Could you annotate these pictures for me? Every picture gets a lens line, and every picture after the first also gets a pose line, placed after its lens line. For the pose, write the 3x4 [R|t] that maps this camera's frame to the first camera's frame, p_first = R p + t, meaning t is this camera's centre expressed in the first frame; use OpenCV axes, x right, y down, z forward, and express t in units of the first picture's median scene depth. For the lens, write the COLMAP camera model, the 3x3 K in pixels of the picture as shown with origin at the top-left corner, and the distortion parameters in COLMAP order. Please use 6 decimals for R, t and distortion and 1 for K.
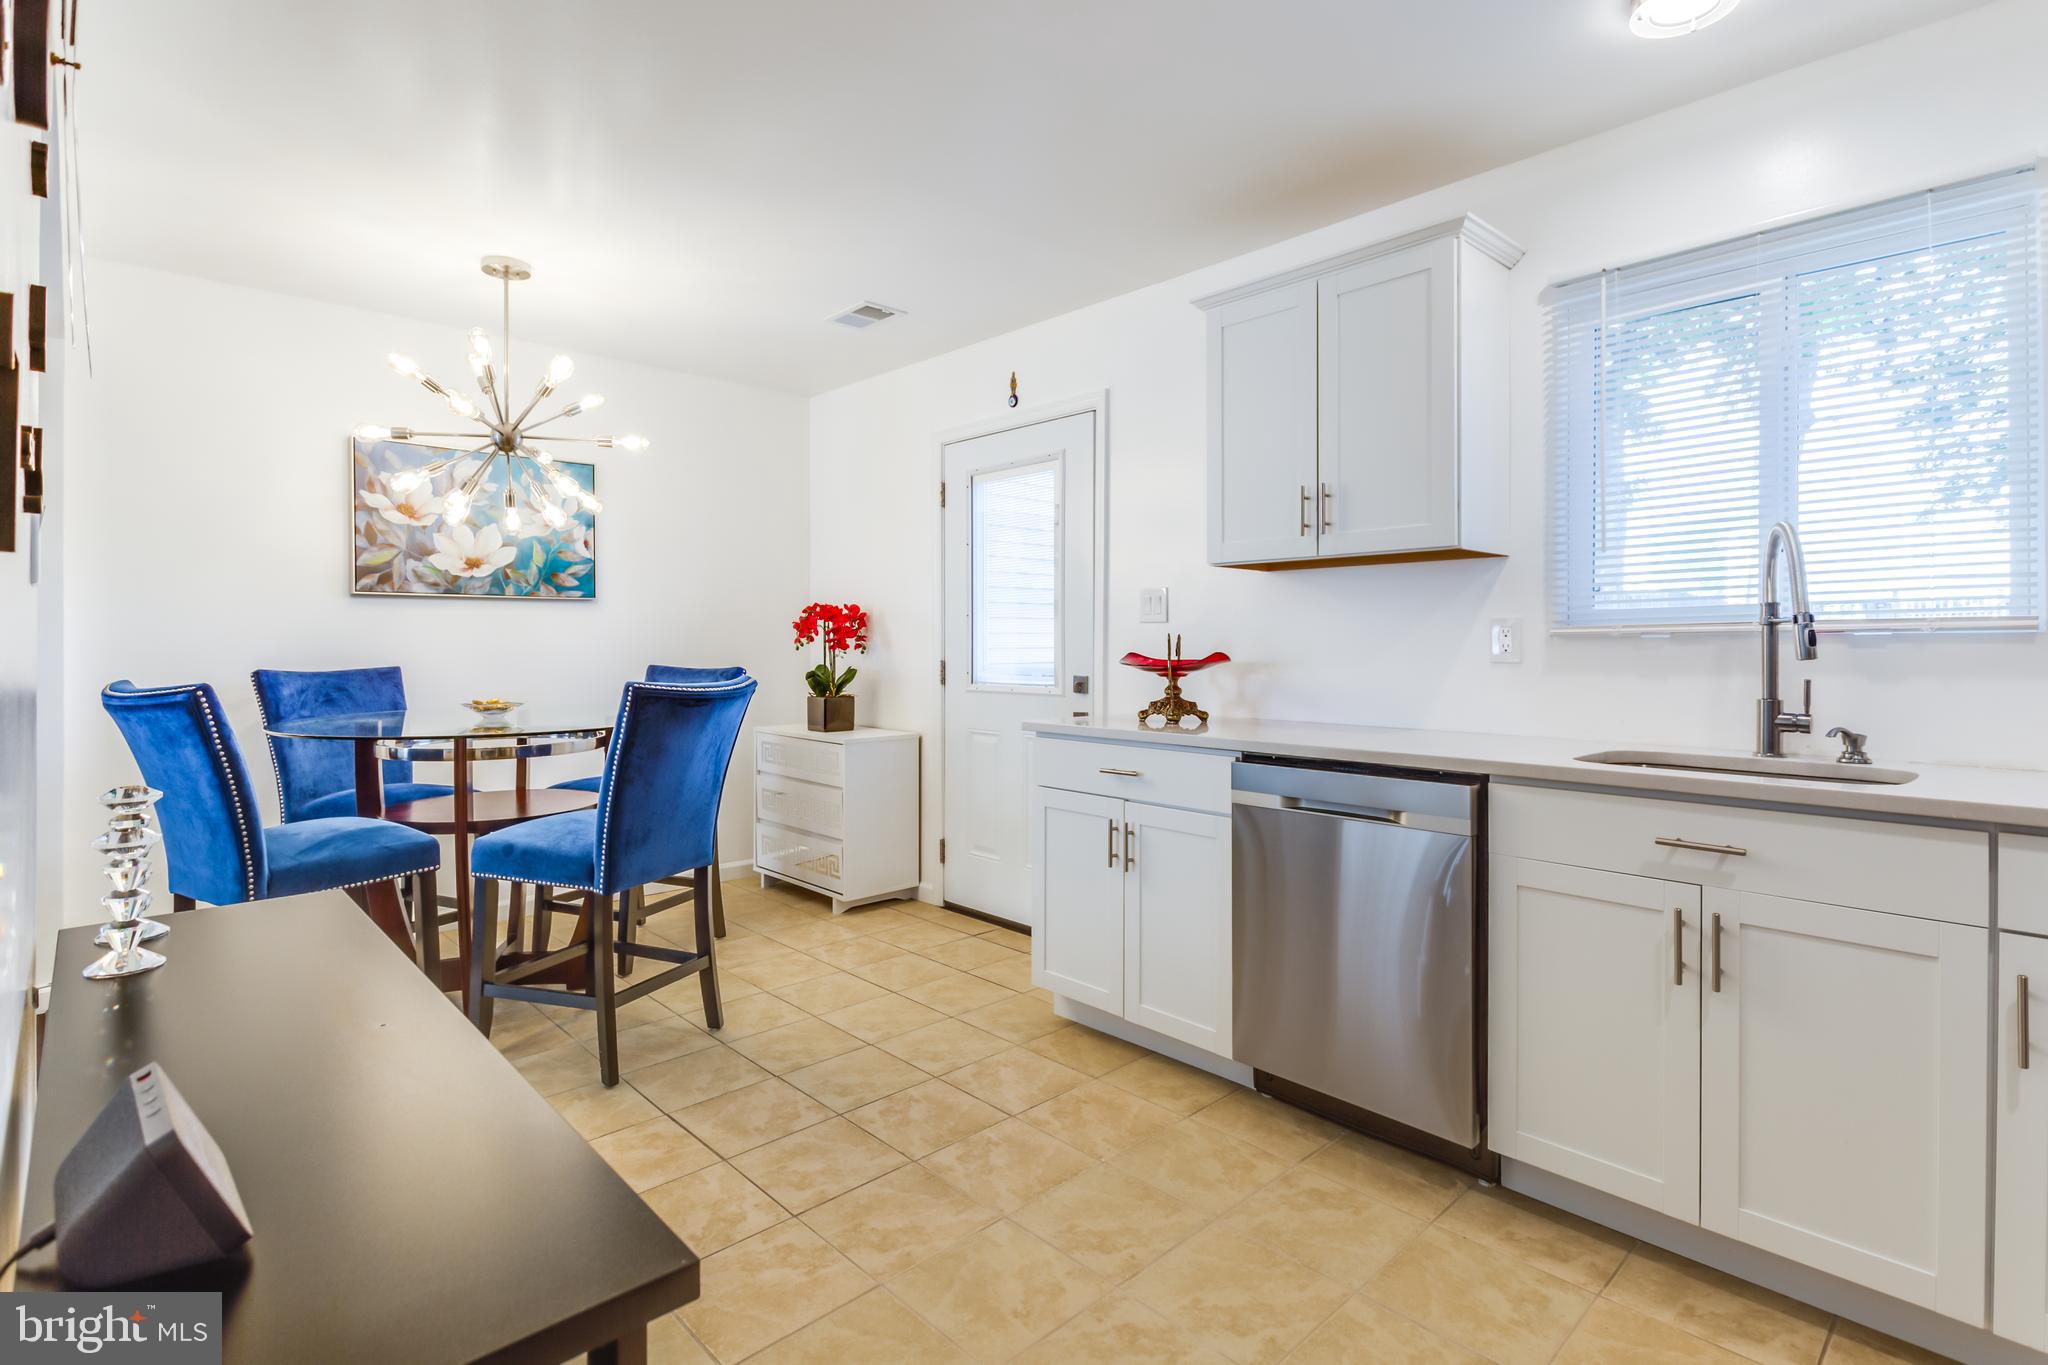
lens RADIAL K [[996.4, 0, 1027.1], [0, 996.4, 642.8], [0, 0, 1]] dist [0.002109, -0.001346]
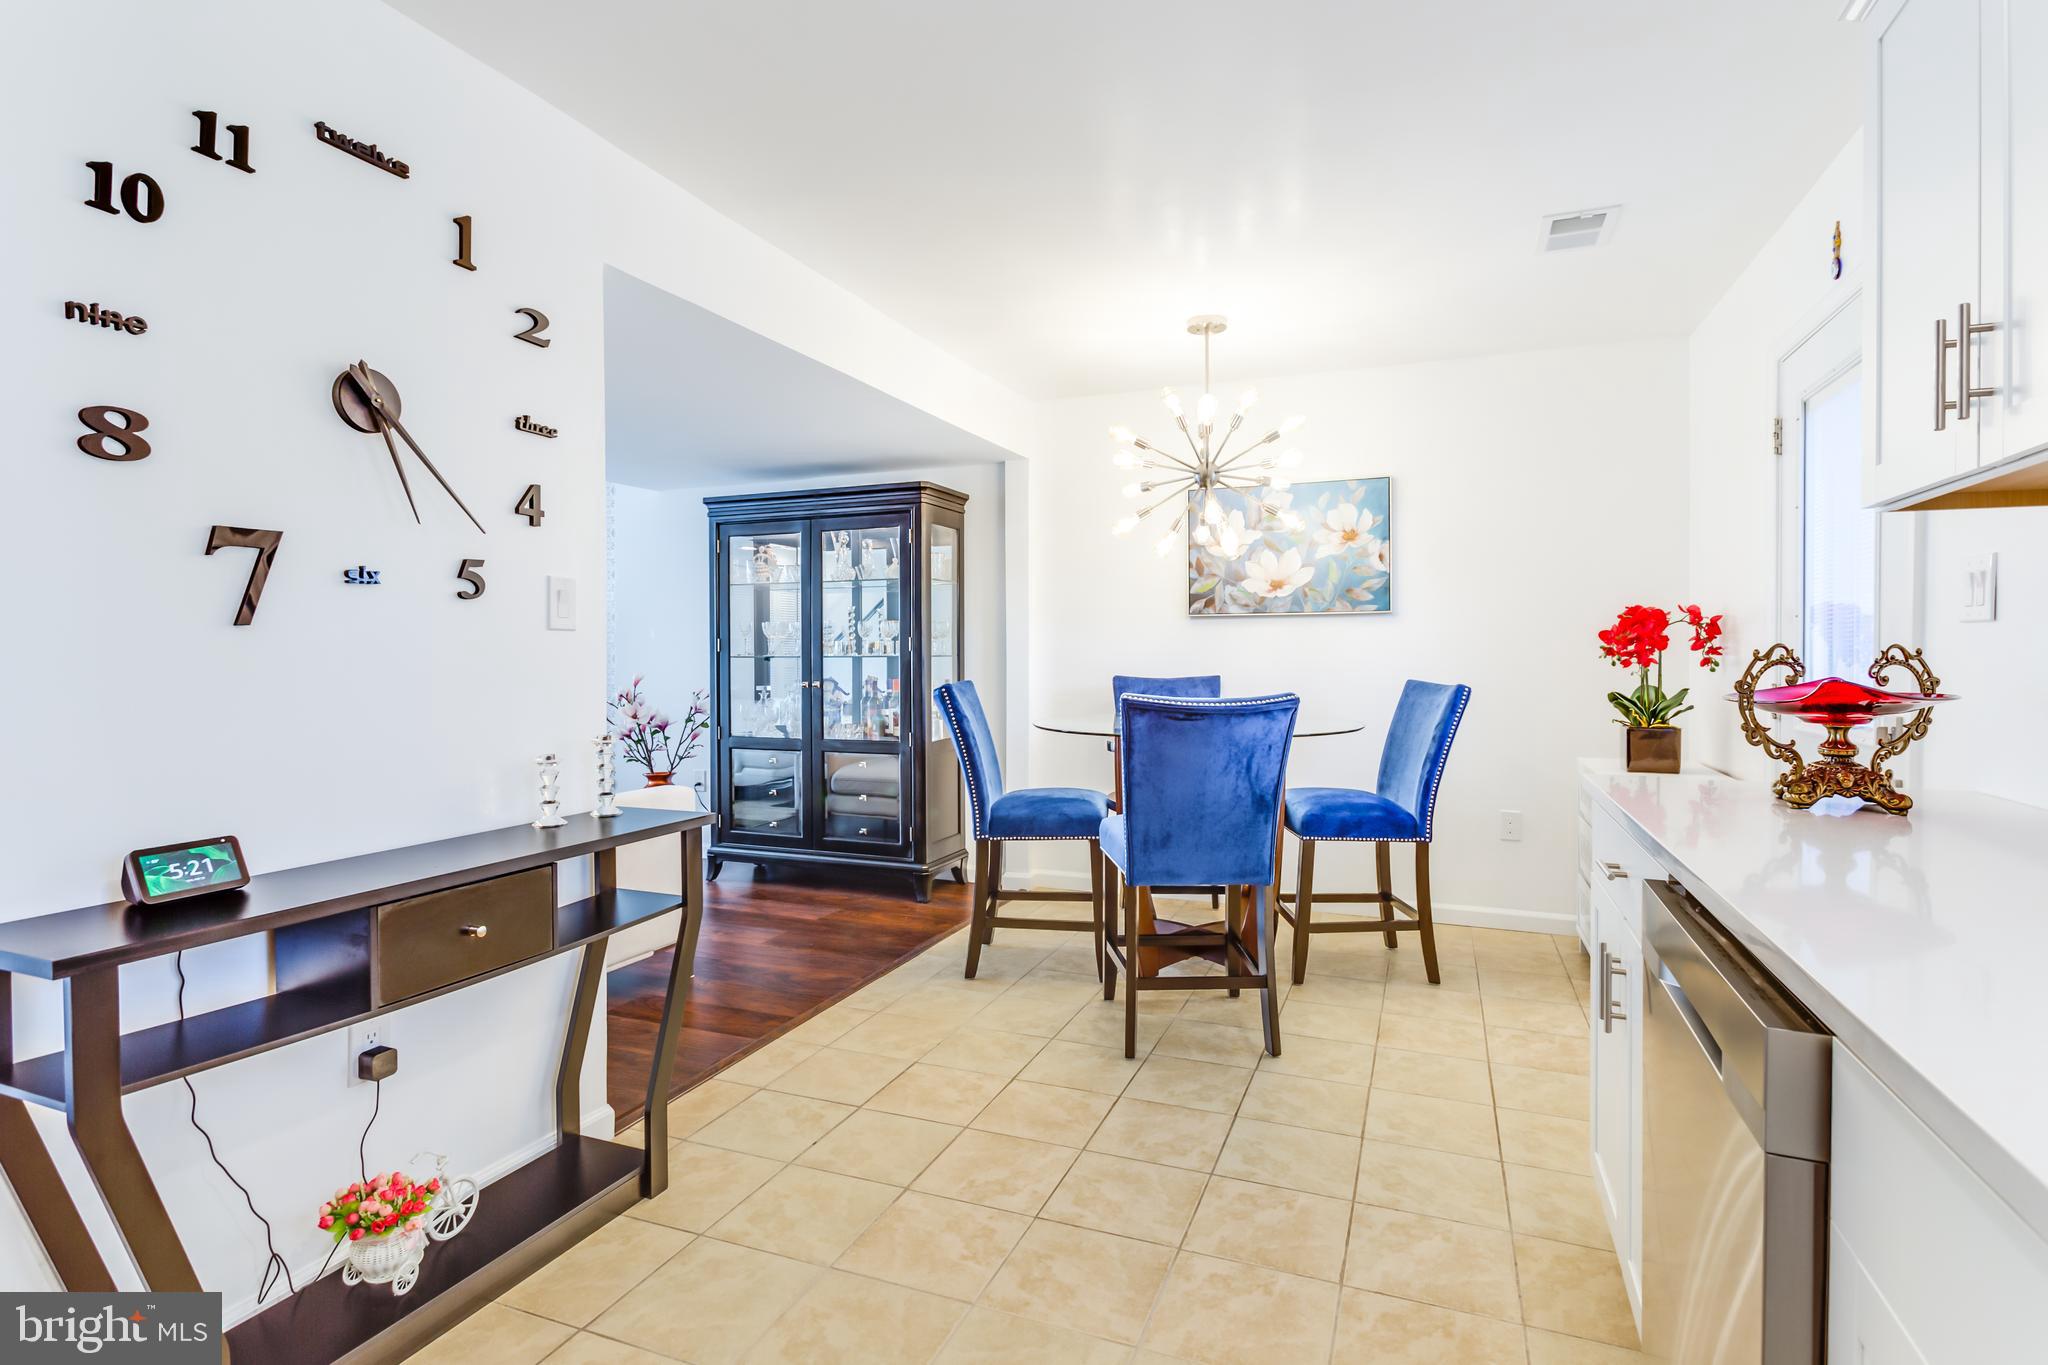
lens RADIAL K [[992.9, 0, 1035.8], [0, 992.9, 668.8], [0, 0, 1]] dist [0.003907, -0.000079]
pose [[0.420080, 0.014298, -0.907374, 0.520808], [-0.001435, 0.999885, 0.015091, -0.003273], [0.907486, -0.005037, 0.420052, 0.435969]]
